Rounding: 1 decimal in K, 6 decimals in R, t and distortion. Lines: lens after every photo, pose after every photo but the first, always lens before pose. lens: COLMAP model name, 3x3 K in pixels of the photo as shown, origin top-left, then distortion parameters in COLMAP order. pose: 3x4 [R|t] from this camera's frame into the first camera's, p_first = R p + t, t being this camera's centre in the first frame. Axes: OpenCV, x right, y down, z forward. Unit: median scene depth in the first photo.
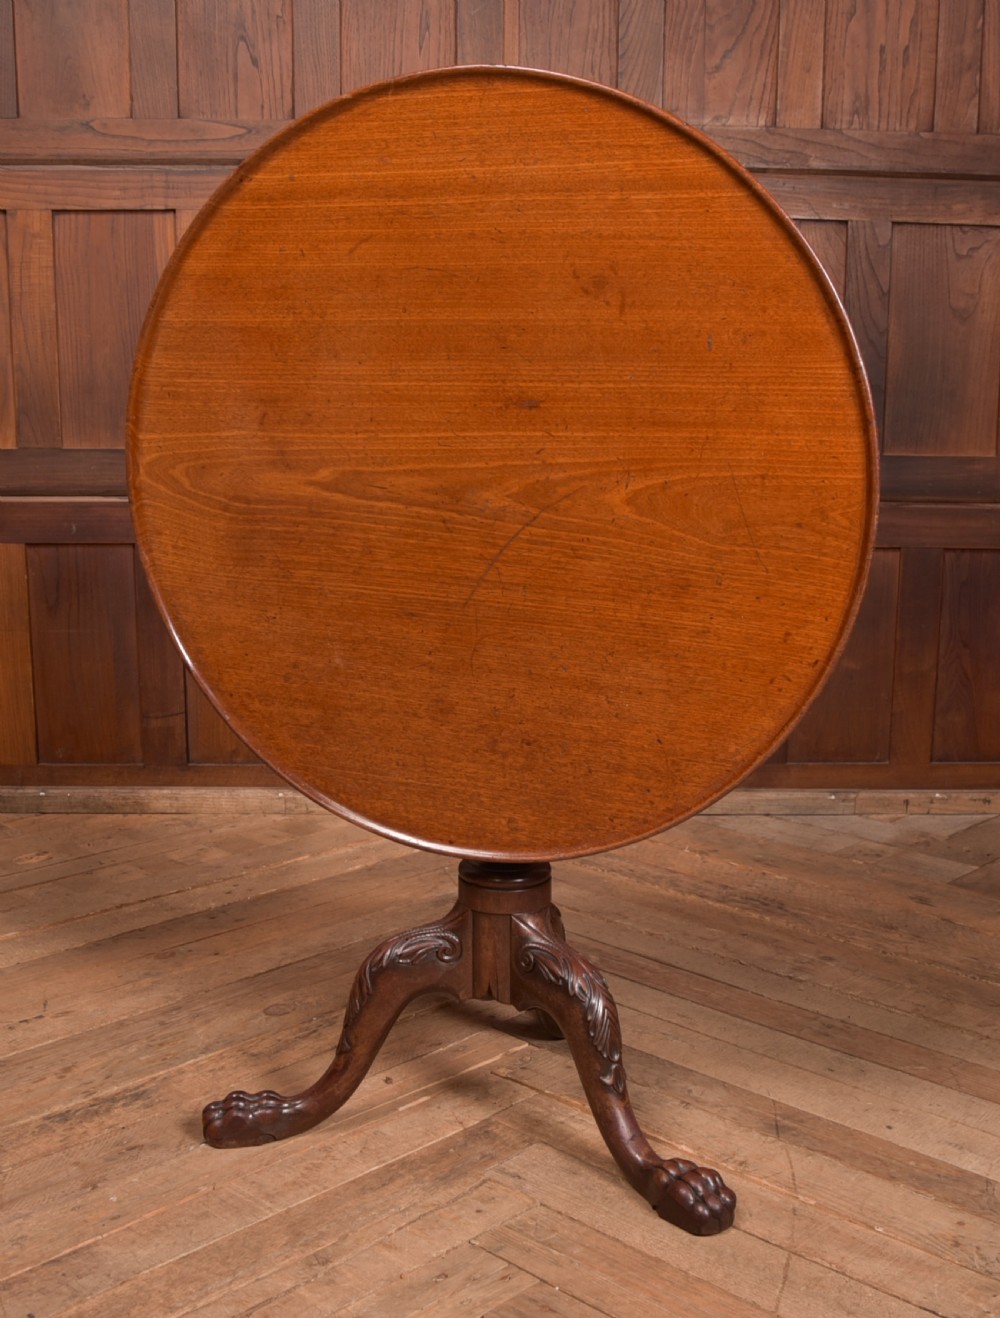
lens RADIAL K [[1570.8, 0, 554.6], [0, 1570.8, 716.1], [0, 0, 1]] dist [-0.099315, 0.000000]
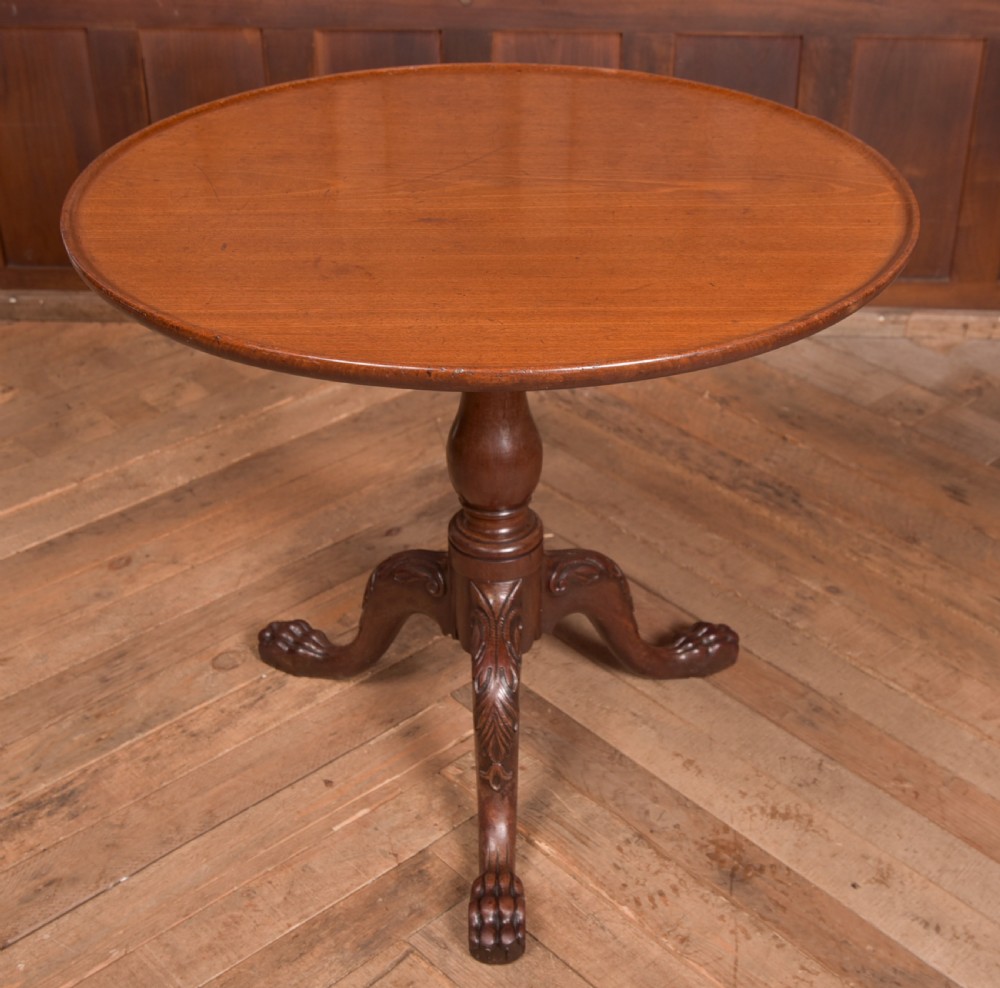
lens RADIAL K [[1588.3, 0, 539.8], [0, 1588.3, 478.6], [0, 0, 1]] dist [-0.047480, 0.000000]
pose [[0.996825, 0.035115, -0.071461, 0.082244], [-0.009322, 0.942795, 0.333243, -0.258625], [0.079075, -0.331519, 0.940129, 0.169885]]
